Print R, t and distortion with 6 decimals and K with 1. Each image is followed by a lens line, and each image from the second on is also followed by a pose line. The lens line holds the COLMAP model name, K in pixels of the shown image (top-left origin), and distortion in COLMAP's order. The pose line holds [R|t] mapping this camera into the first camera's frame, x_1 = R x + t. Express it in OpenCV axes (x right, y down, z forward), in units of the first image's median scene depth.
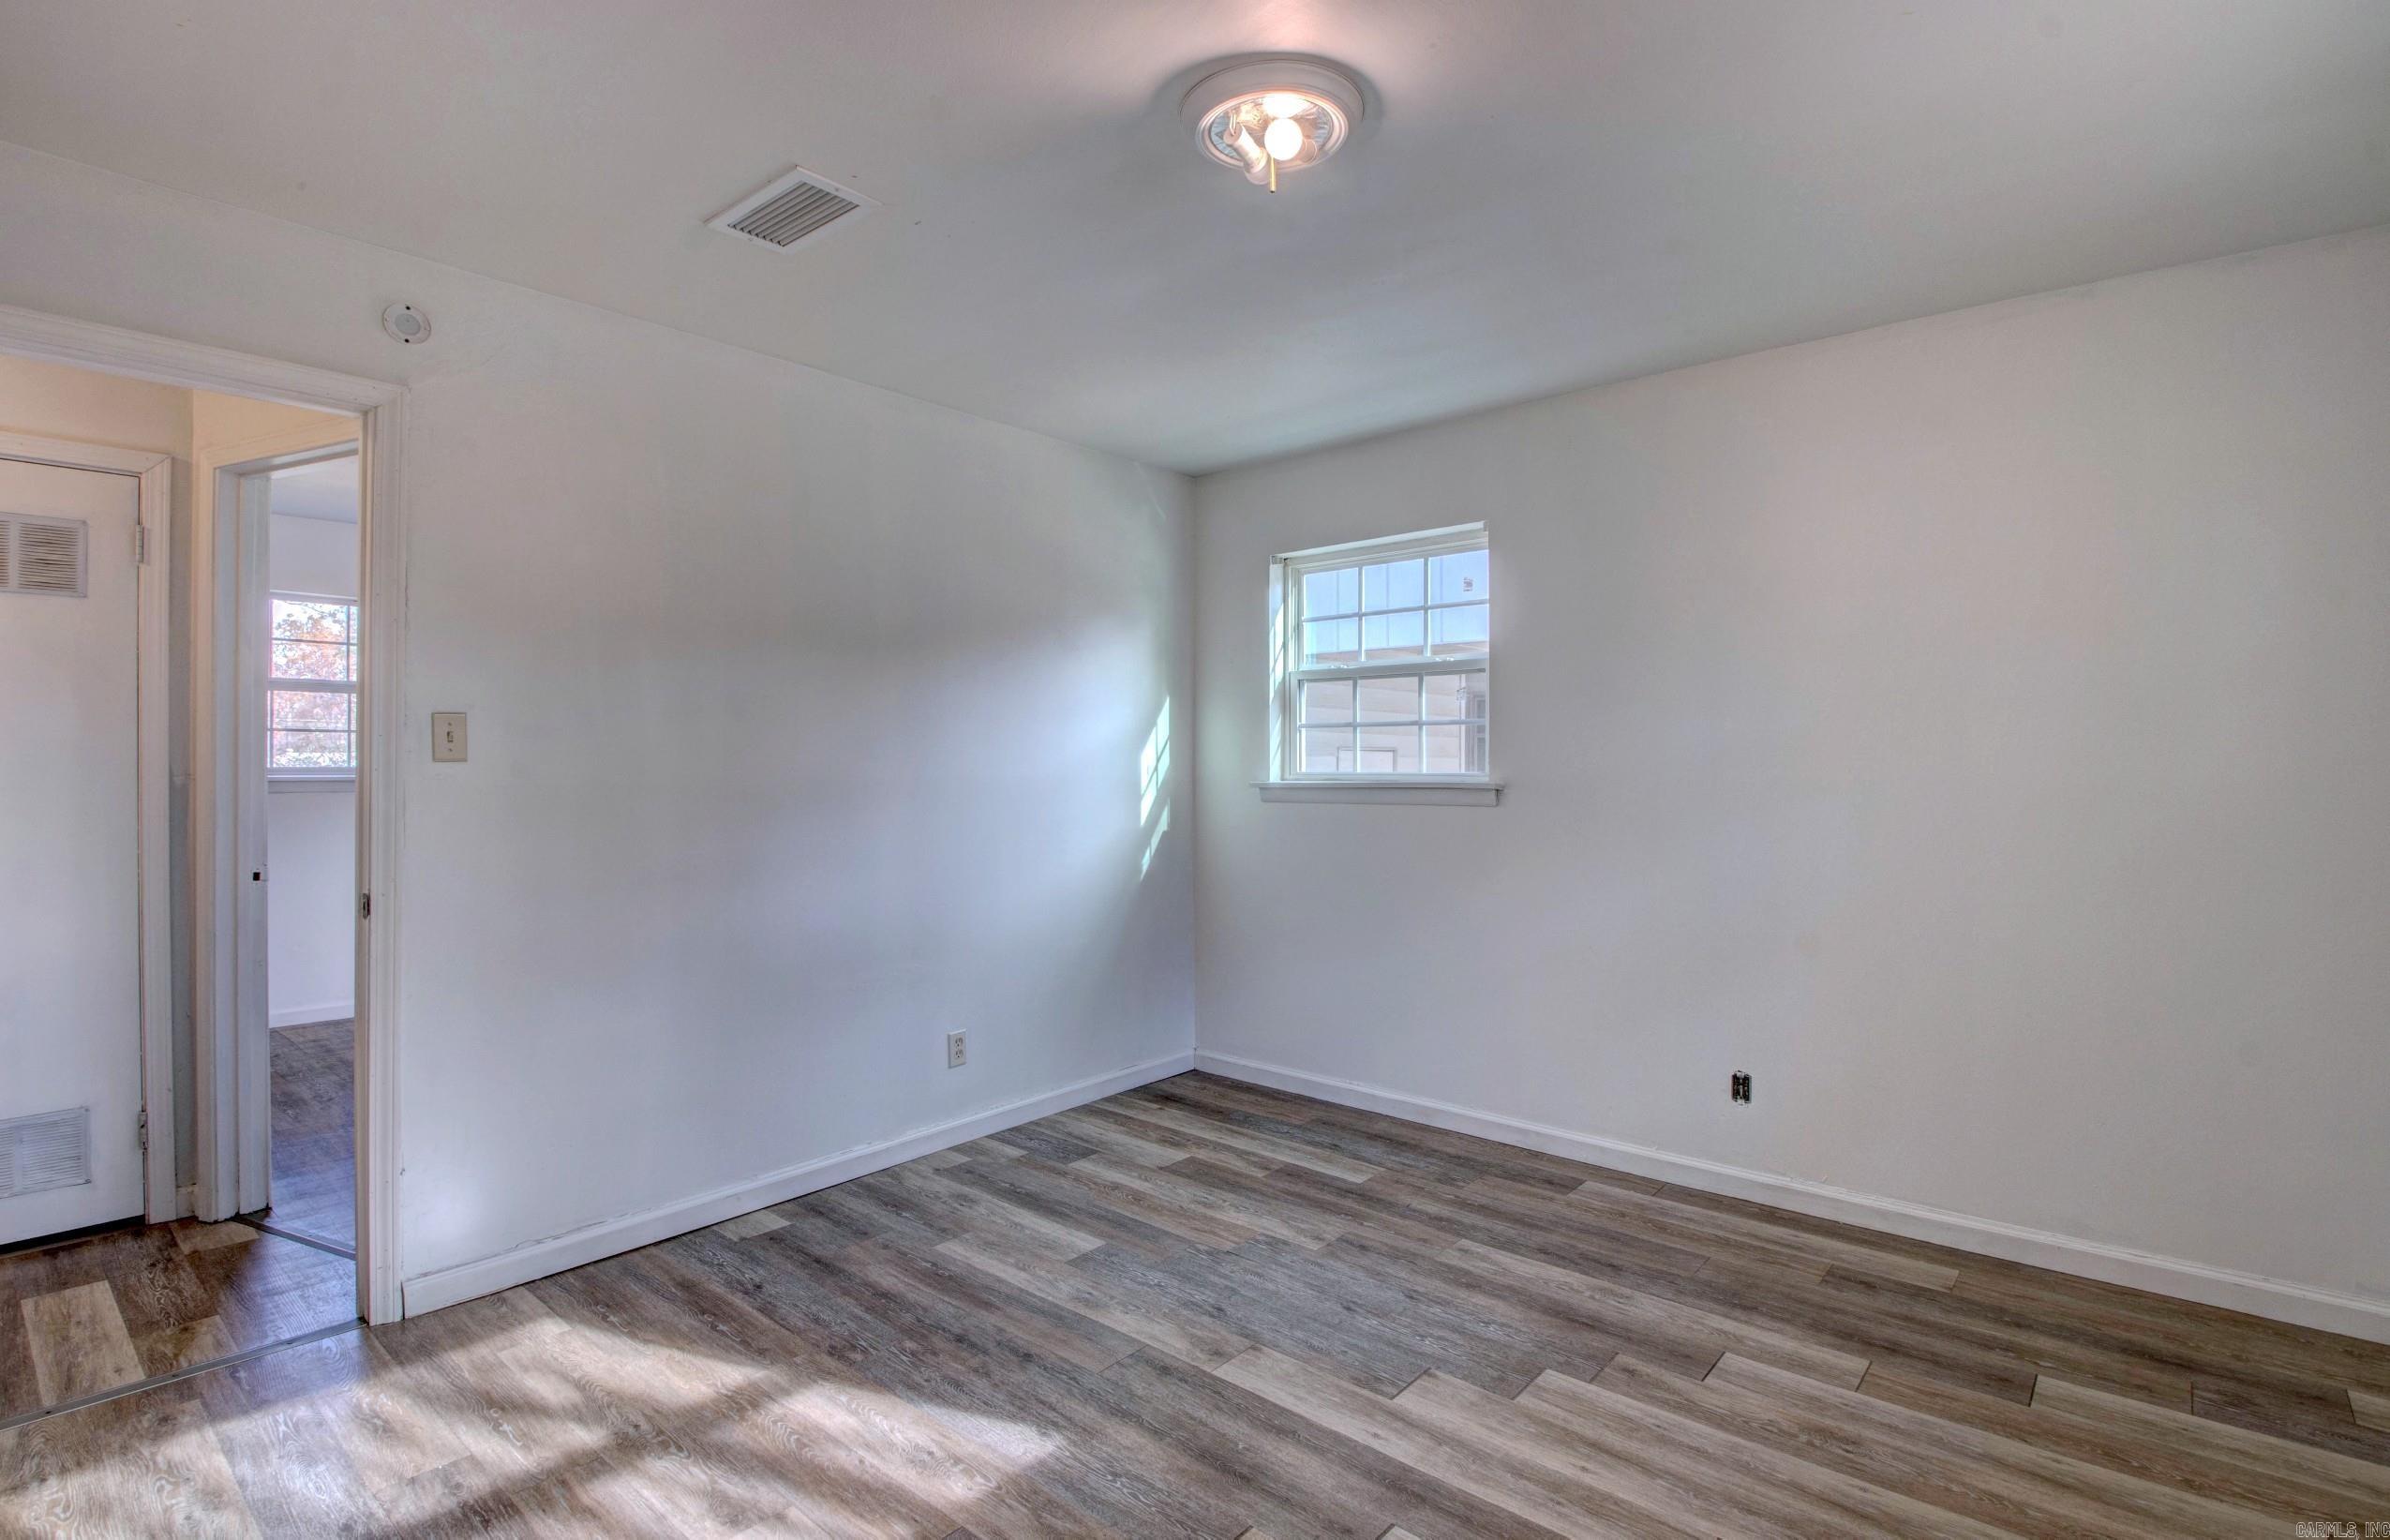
lens RADIAL K [[1120.7, 0, 1188.8], [0, 1120.7, 783.4], [0, 0, 1]] dist [0.007085, -0.018838]
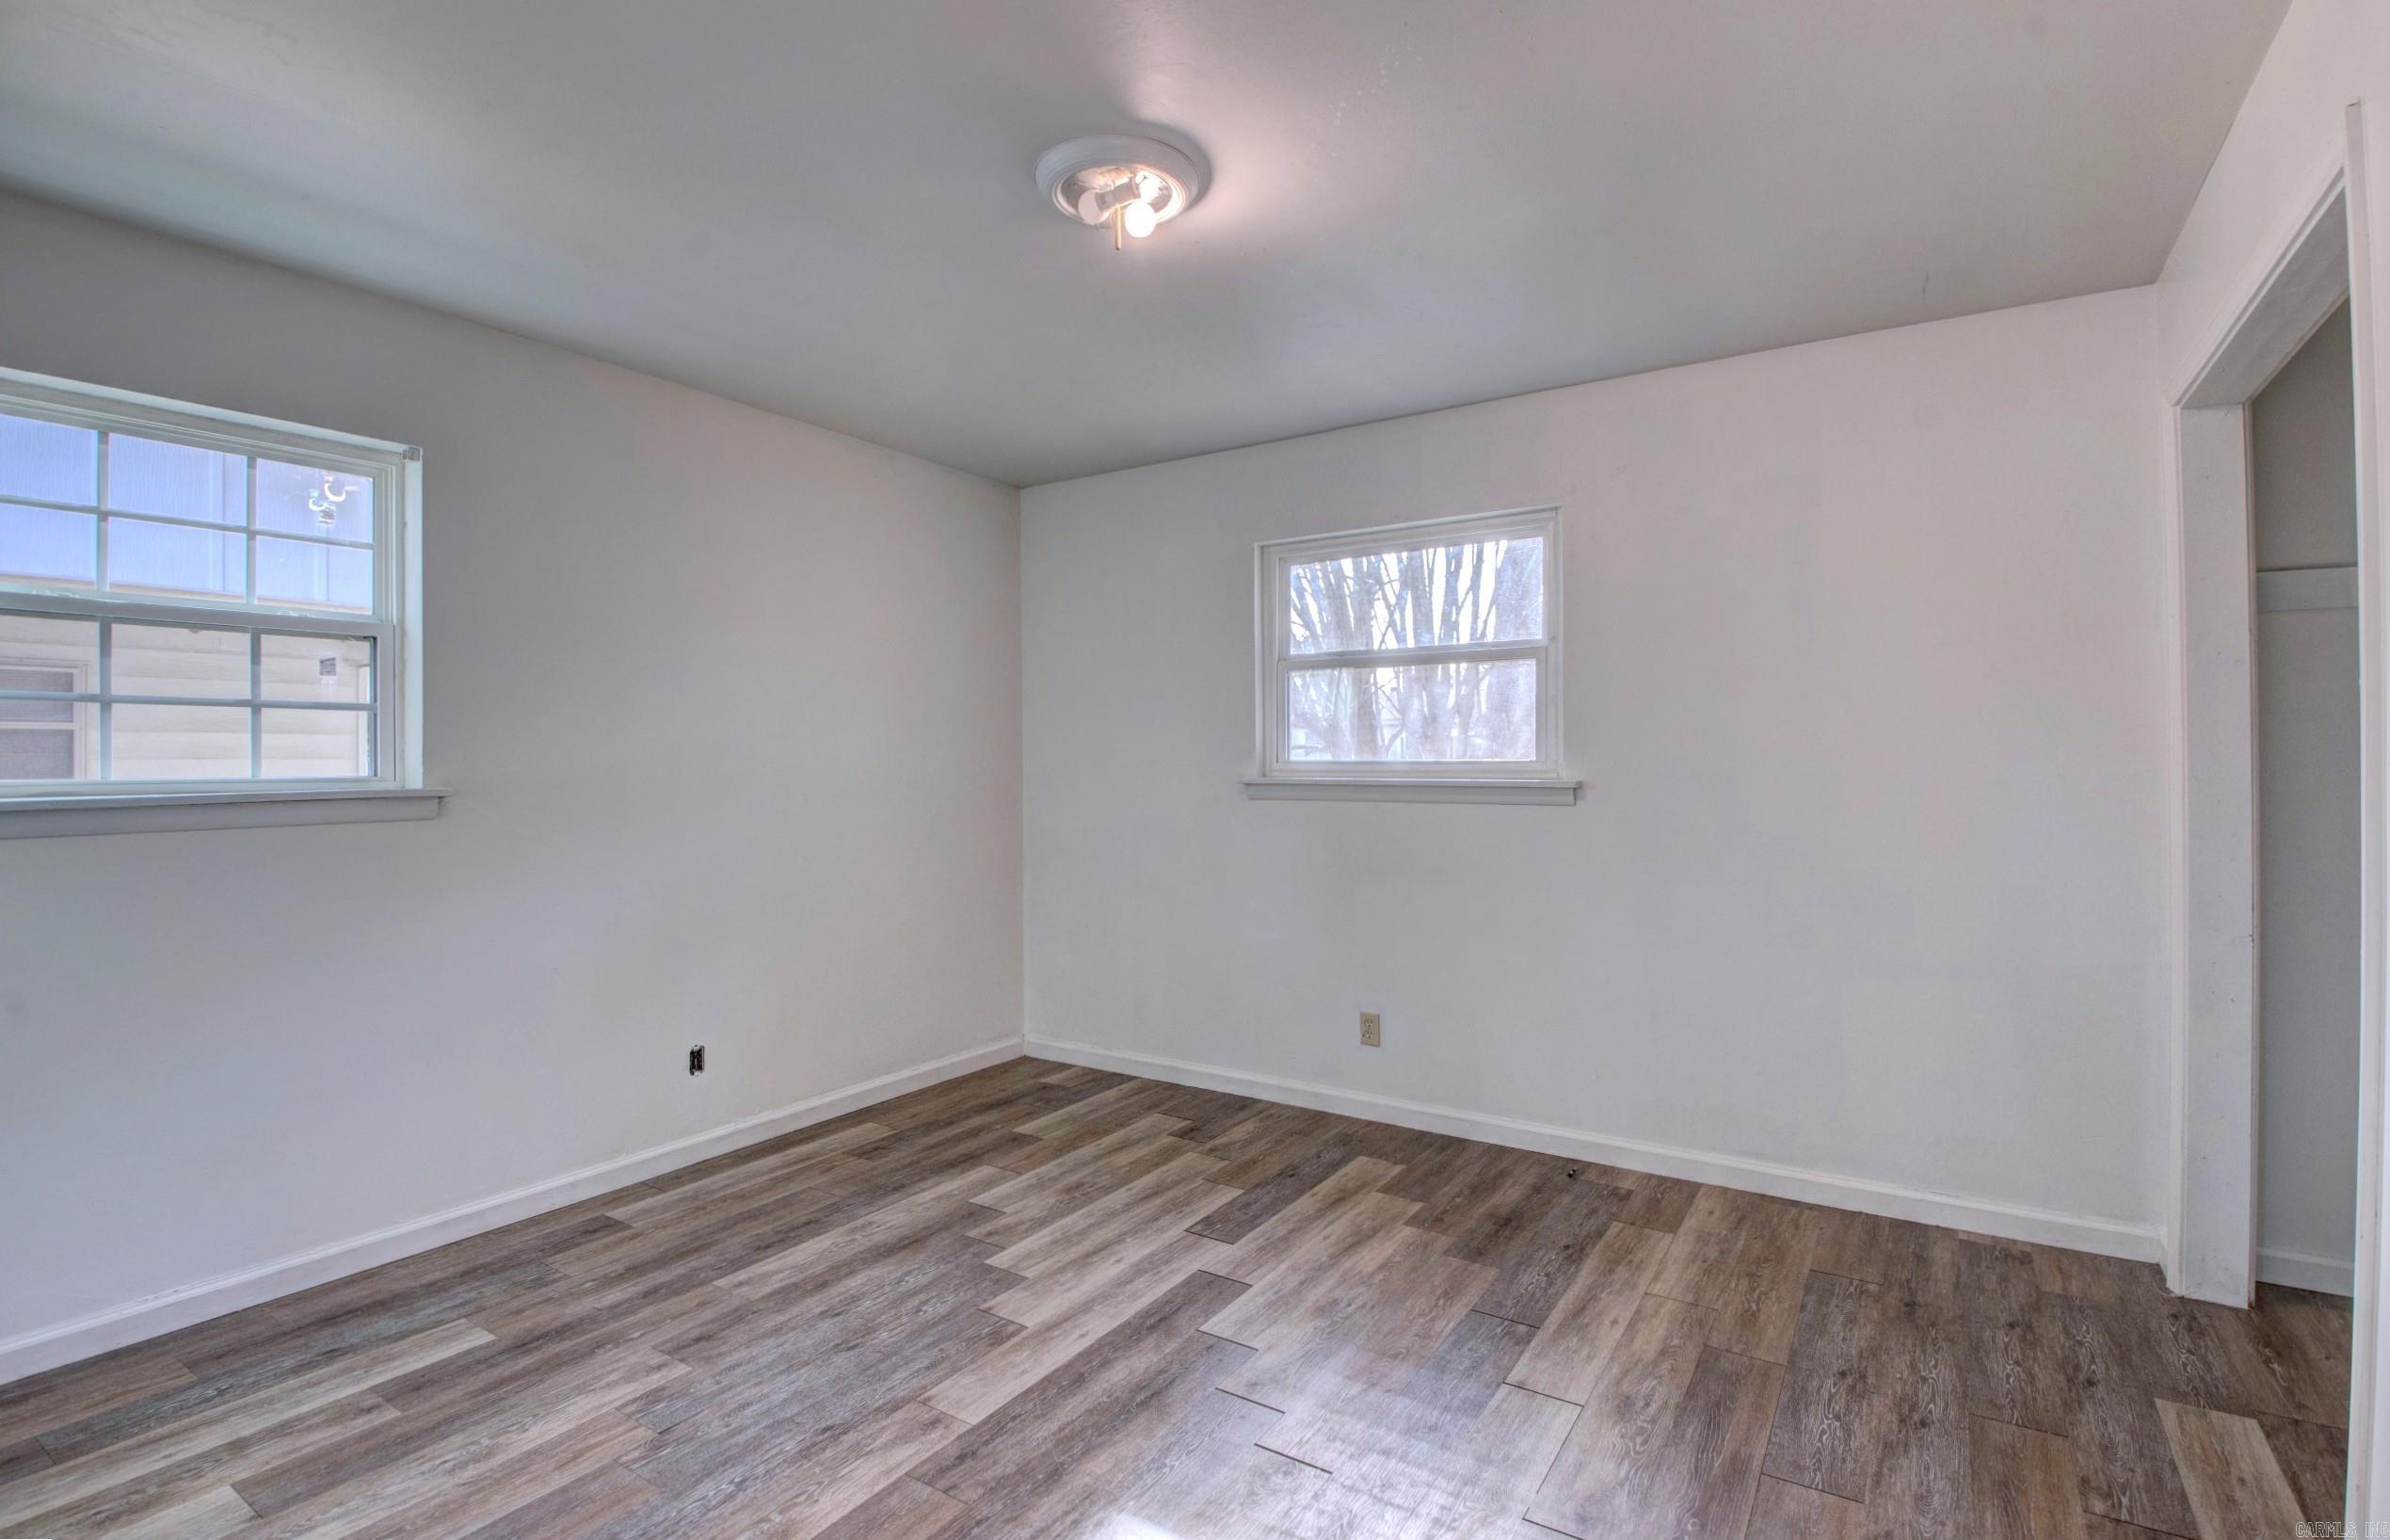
lens RADIAL K [[1120.7, 0, 1180.7], [0, 1120.7, 758.6], [0, 0, 1]] dist [0.007085, -0.018838]
pose [[-0.128055, 0.003343, 0.991761, -0.817223], [0.021597, 0.999767, -0.000582, -0.013101], [-0.991532, 0.021344, -0.128097, 0.840903]]
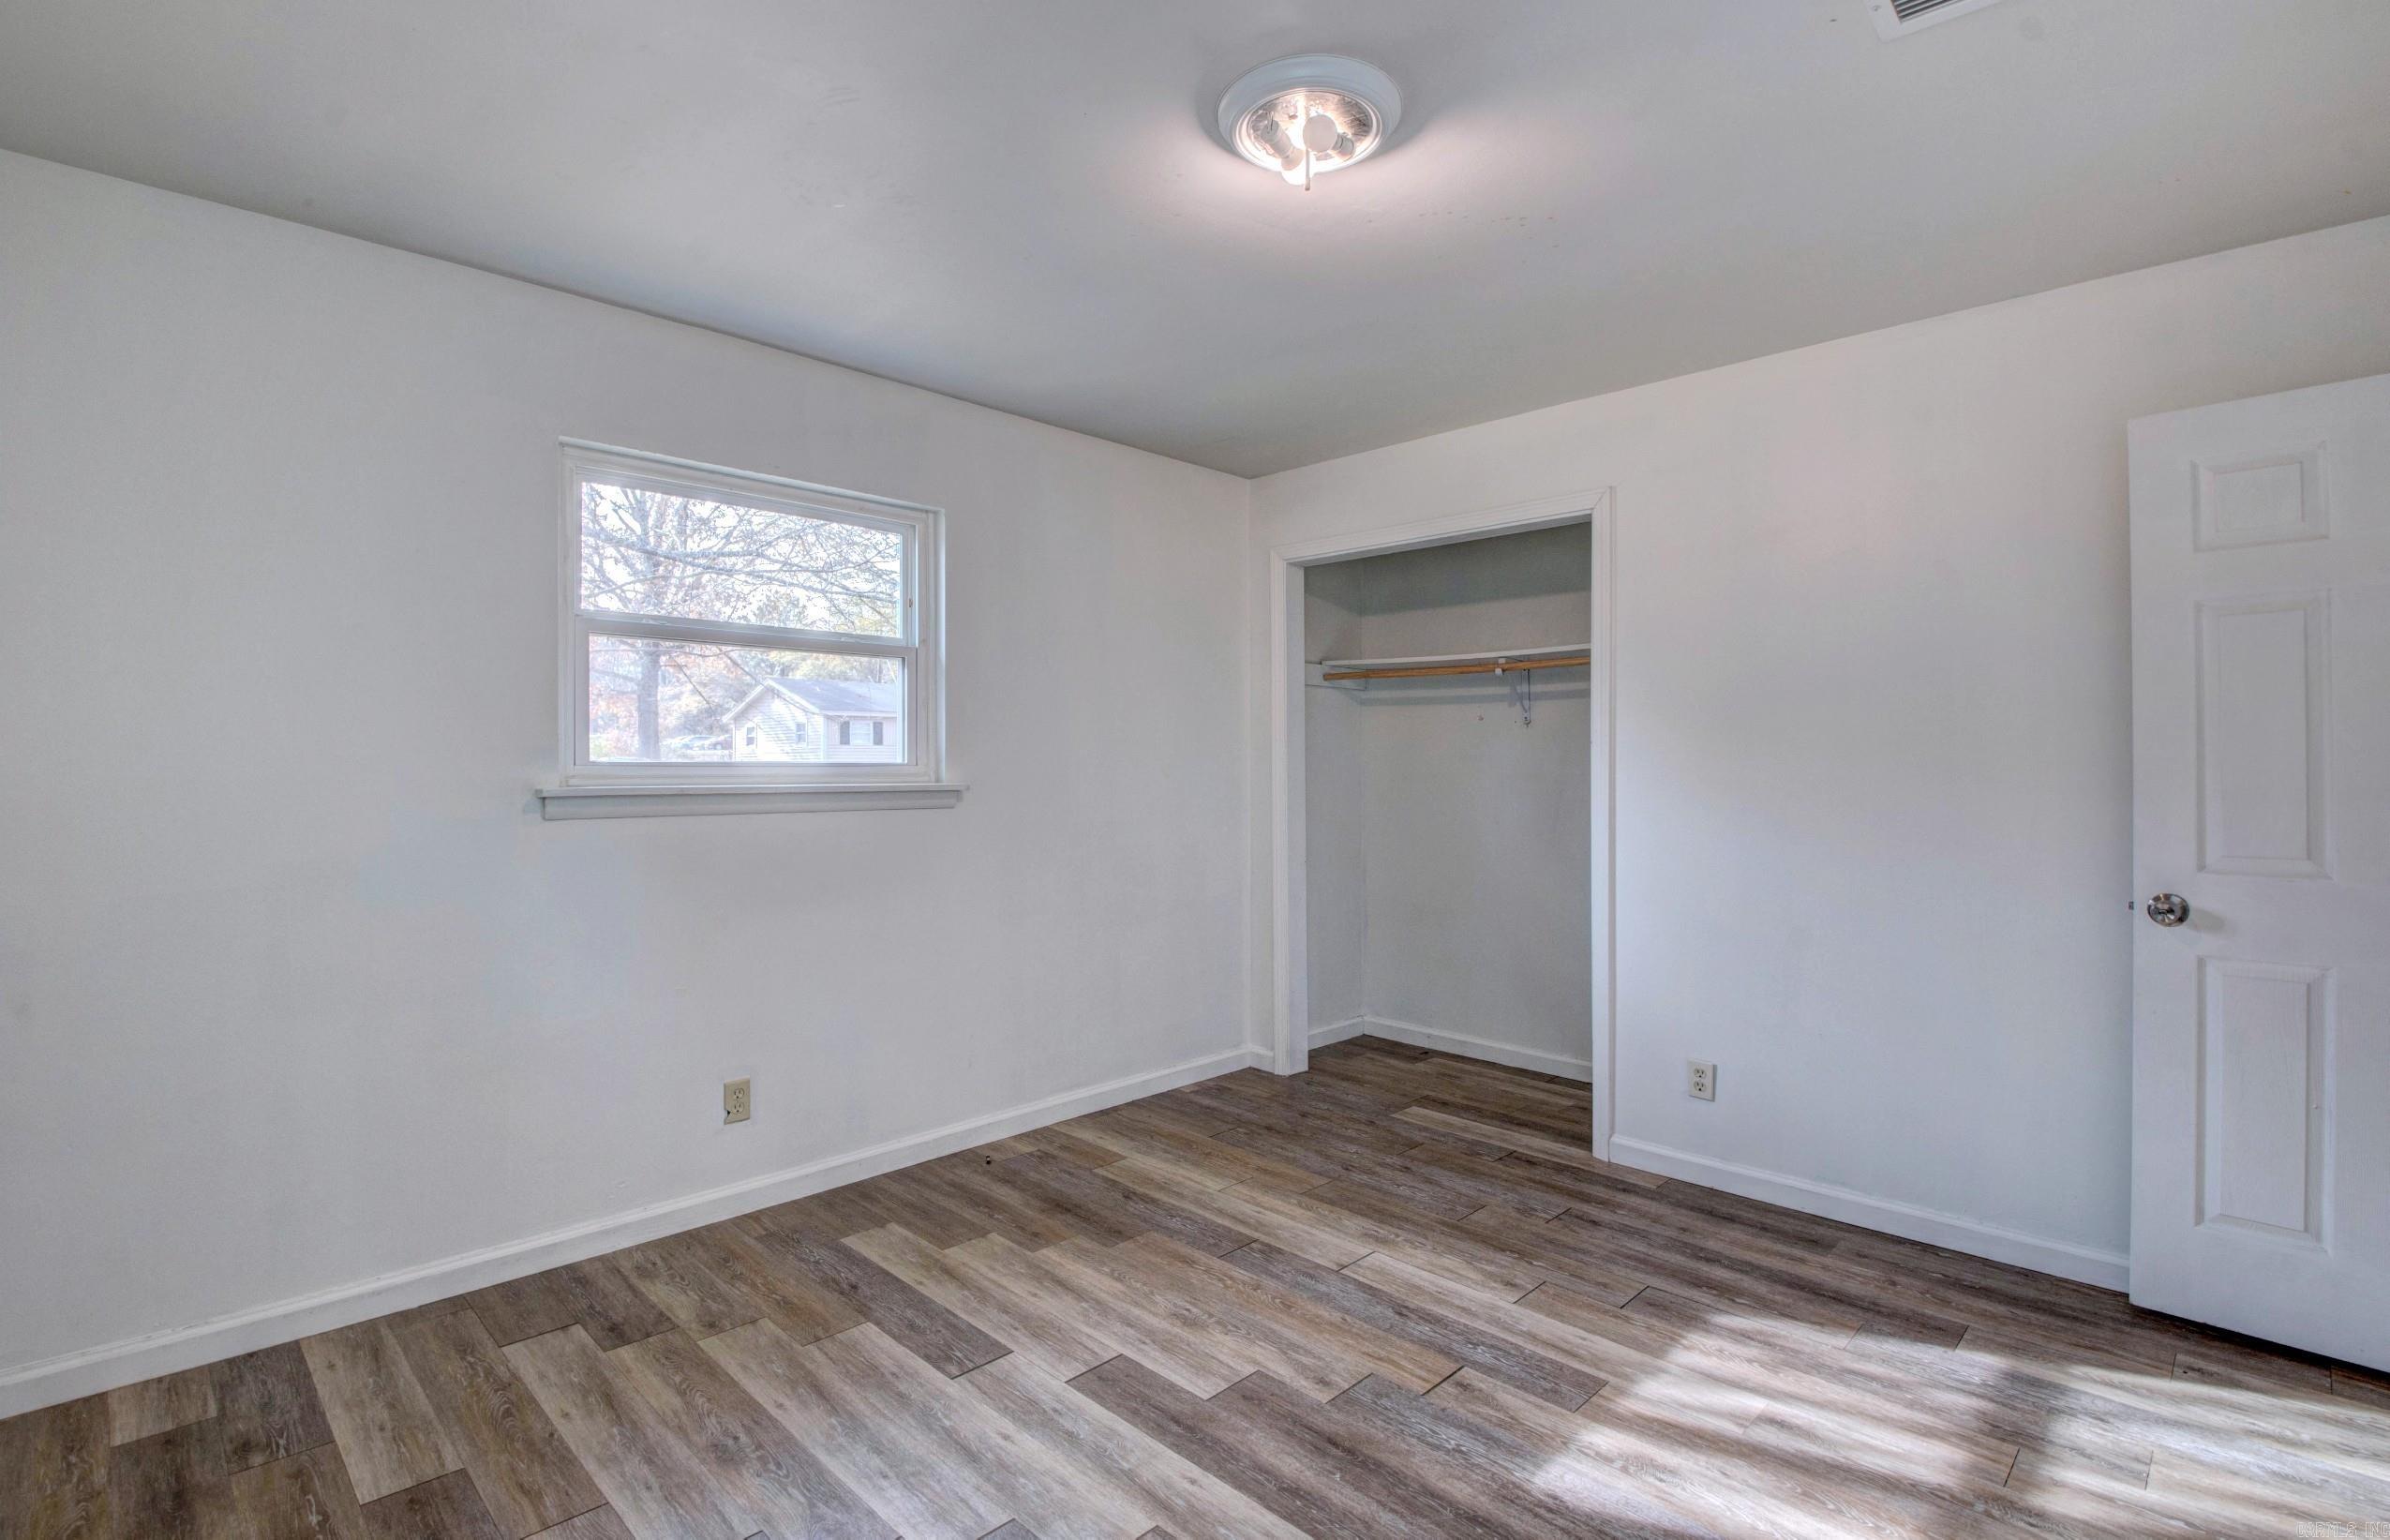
lens RADIAL K [[1120.7, 0, 1186.3], [0, 1120.7, 767.9], [0, 0, 1]] dist [0.007085, -0.018838]
pose [[-0.997689, -0.002303, 0.067902, 0.089452], [-0.000570, 0.999674, 0.025542, -0.030876], [-0.067939, 0.025444, -0.997365, 1.557056]]
